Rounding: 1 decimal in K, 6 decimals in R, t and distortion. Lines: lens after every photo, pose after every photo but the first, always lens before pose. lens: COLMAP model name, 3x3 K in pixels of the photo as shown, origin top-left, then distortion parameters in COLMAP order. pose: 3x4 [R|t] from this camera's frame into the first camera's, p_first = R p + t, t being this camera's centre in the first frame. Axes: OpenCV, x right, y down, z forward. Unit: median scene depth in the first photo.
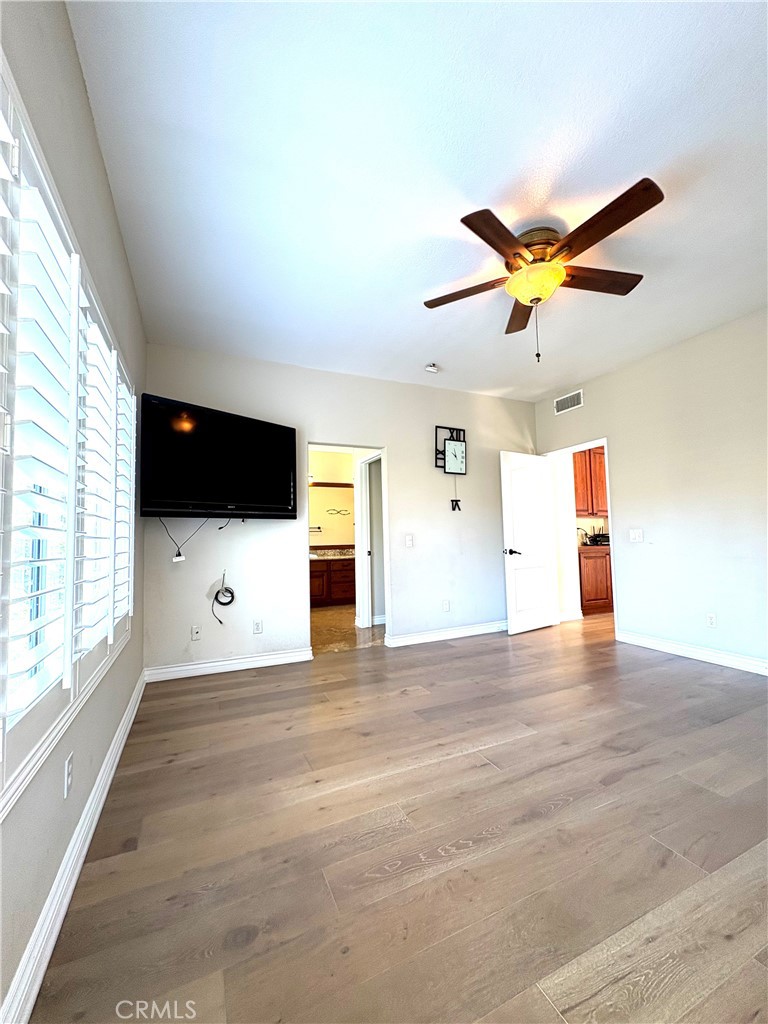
lens RADIAL K [[406.8, 0, 384.0], [0, 406.8, 512.0], [0, 0, 1]] dist [0.001082, 0.000419]
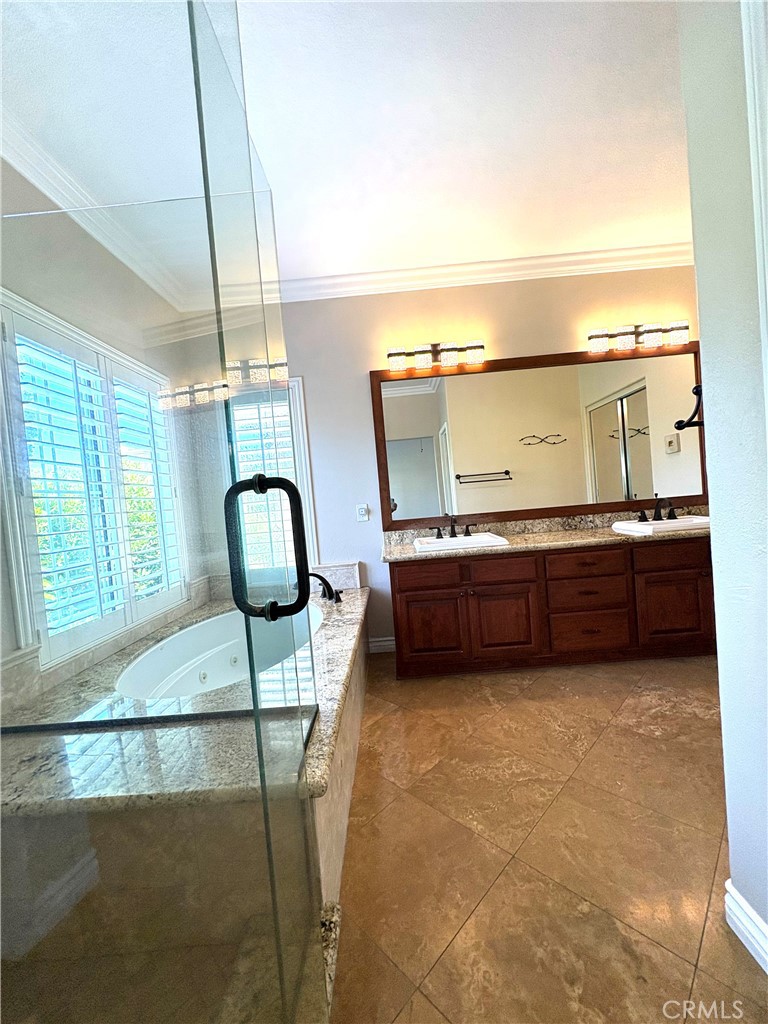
lens RADIAL K [[406.8, 0, 384.0], [0, 406.8, 512.0], [0, 0, 1]] dist [0.001082, 0.000419]
pose [[0.898800, -0.042402, -0.436303, -0.232330], [0.093432, 0.990970, 0.096167, 0.075574], [0.428286, -0.127199, 0.894646, 1.404014]]
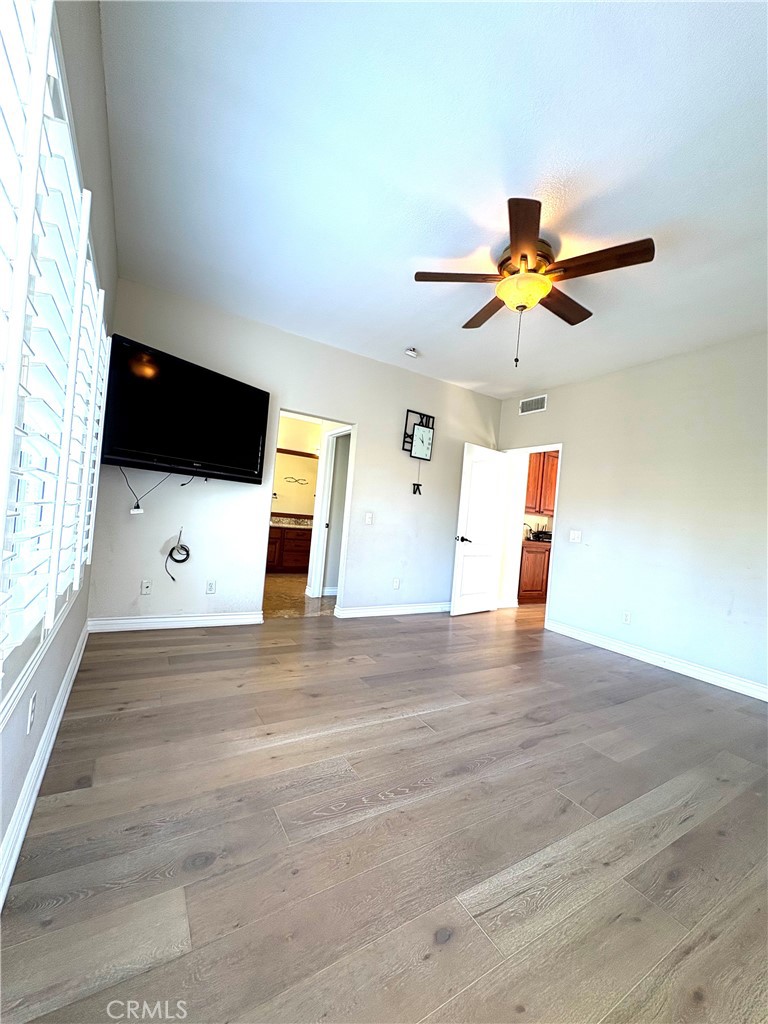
lens RADIAL K [[406.8, 0, 384.0], [0, 406.8, 512.0], [0, 0, 1]] dist [0.001082, 0.000419]
pose [[0.986445, 0.112654, 0.119309, -0.038253], [-0.119534, 0.991460, 0.052150, -0.004713], [-0.112415, -0.065705, 0.991487, -0.035242]]
